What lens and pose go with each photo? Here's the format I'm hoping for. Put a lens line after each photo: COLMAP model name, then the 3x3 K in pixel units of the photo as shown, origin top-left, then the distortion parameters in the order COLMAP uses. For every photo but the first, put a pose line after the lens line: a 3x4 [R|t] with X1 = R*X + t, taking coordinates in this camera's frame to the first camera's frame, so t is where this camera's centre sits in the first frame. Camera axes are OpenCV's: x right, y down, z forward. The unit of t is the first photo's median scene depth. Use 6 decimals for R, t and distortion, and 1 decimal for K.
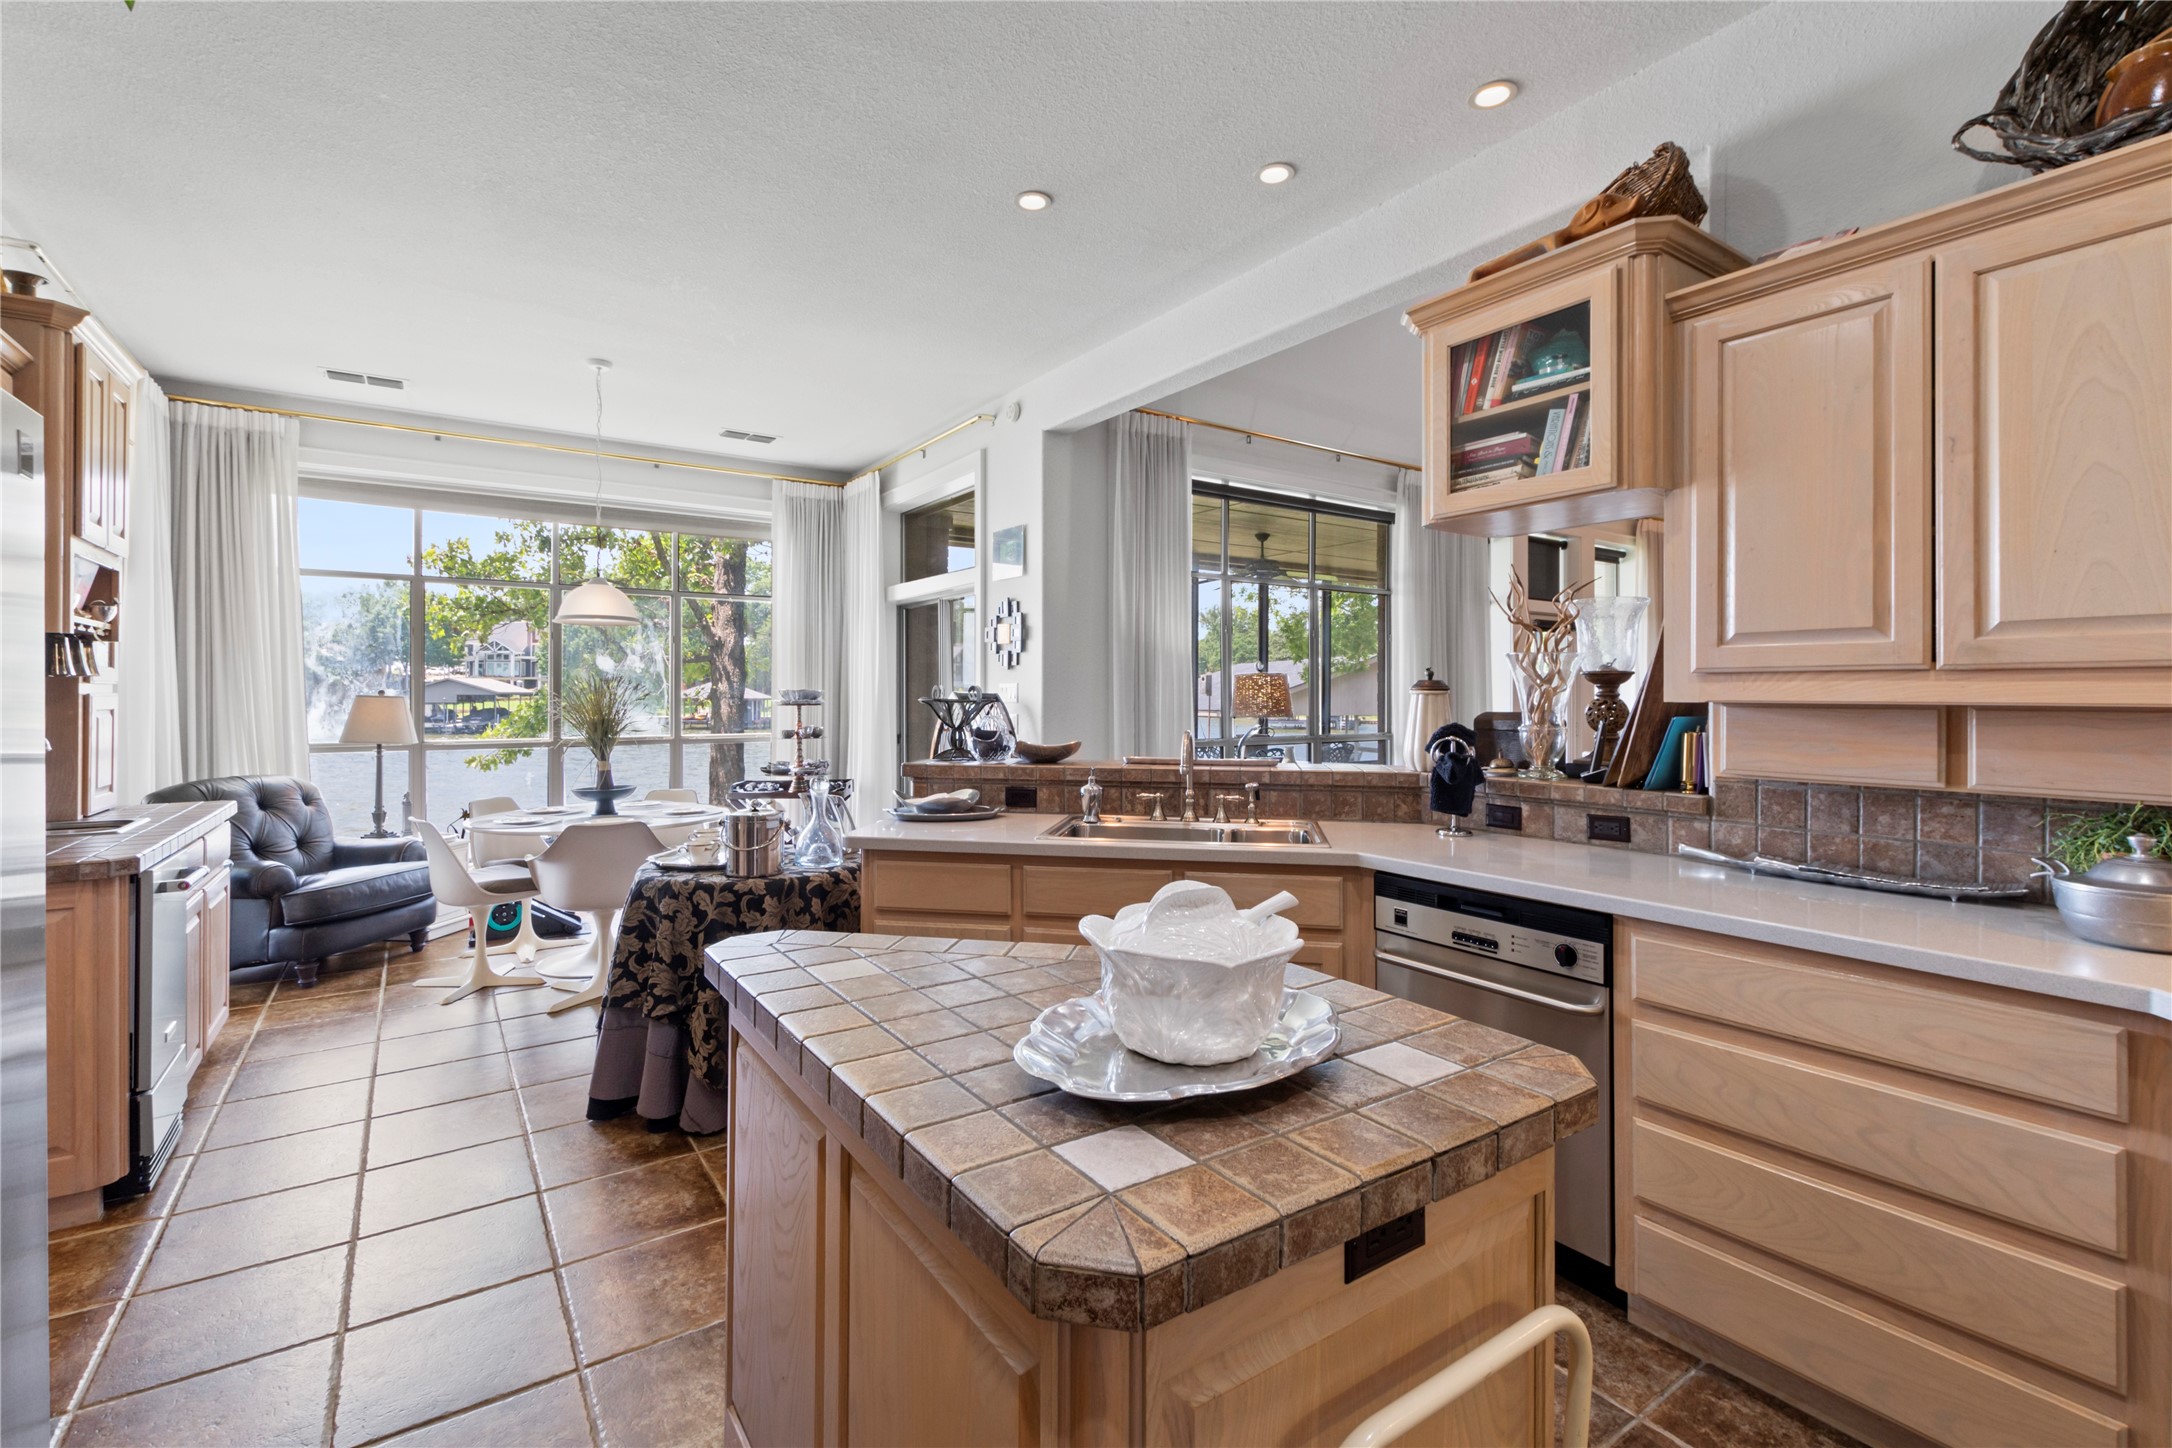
lens RADIAL K [[936.2, 0, 1066.3], [0, 936.2, 705.0], [0, 0, 1]] dist [0.001937, -0.000746]
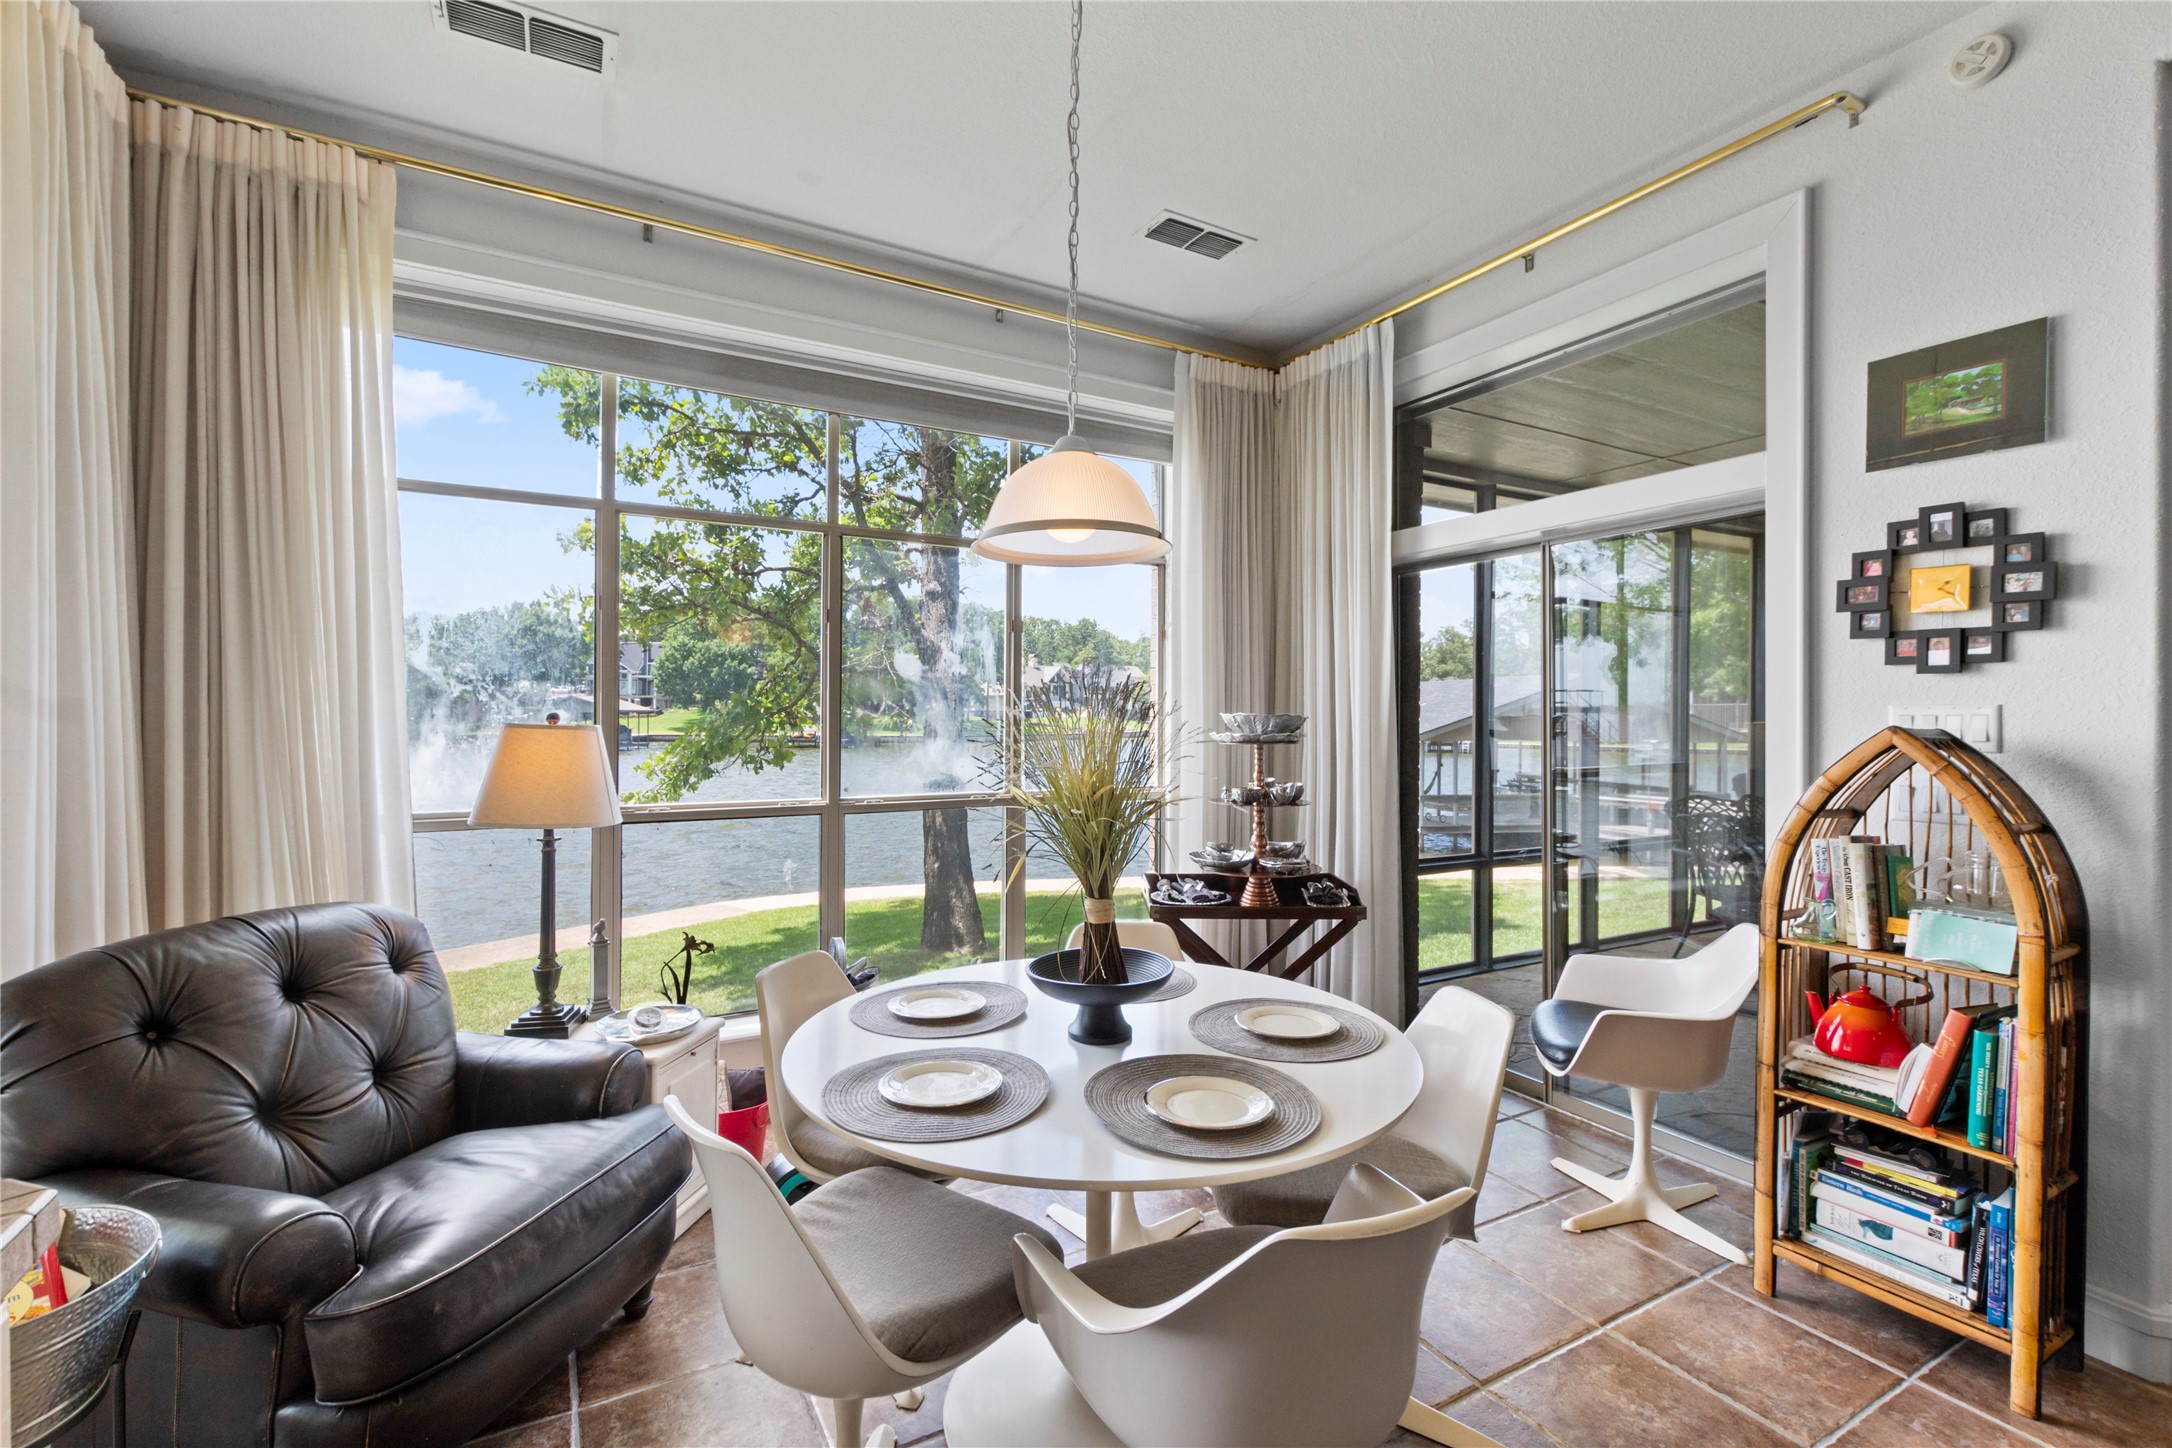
lens RADIAL K [[936.2, 0, 1080.2], [0, 936.2, 729.4], [0, 0, 1]] dist [0.001937, -0.000746]
pose [[0.996324, 0.006924, -0.085391, -0.405791], [-0.006538, 0.999967, 0.004806, -0.011233], [0.085421, -0.004230, 0.996336, 0.526214]]
